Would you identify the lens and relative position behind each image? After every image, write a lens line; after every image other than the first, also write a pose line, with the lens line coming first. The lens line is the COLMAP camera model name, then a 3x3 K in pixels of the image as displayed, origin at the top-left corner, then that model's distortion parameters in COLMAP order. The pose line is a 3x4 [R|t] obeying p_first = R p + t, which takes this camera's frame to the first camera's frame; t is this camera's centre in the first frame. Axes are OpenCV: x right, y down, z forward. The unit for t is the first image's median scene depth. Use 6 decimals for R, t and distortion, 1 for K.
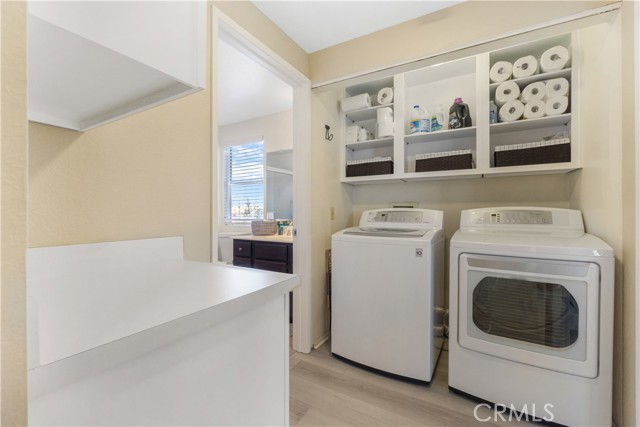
lens RADIAL K [[275.3, 0, 317.8], [0, 275.3, 211.4], [0, 0, 1]] dist [-0.002331, -0.000558]
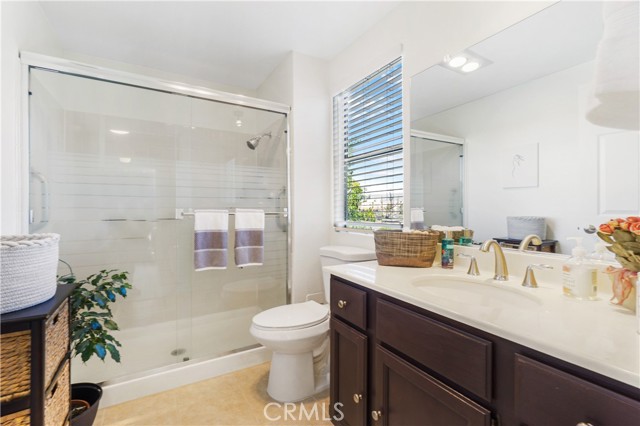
lens RADIAL K [[275.3, 0, 317.8], [0, 275.3, 210.9], [0, 0, 1]] dist [-0.002331, -0.000558]
pose [[0.870582, -0.002846, -0.492015, -0.101069], [0.011474, 0.999829, 0.014518, -0.003715], [0.491890, -0.018284, 0.870466, 0.560019]]
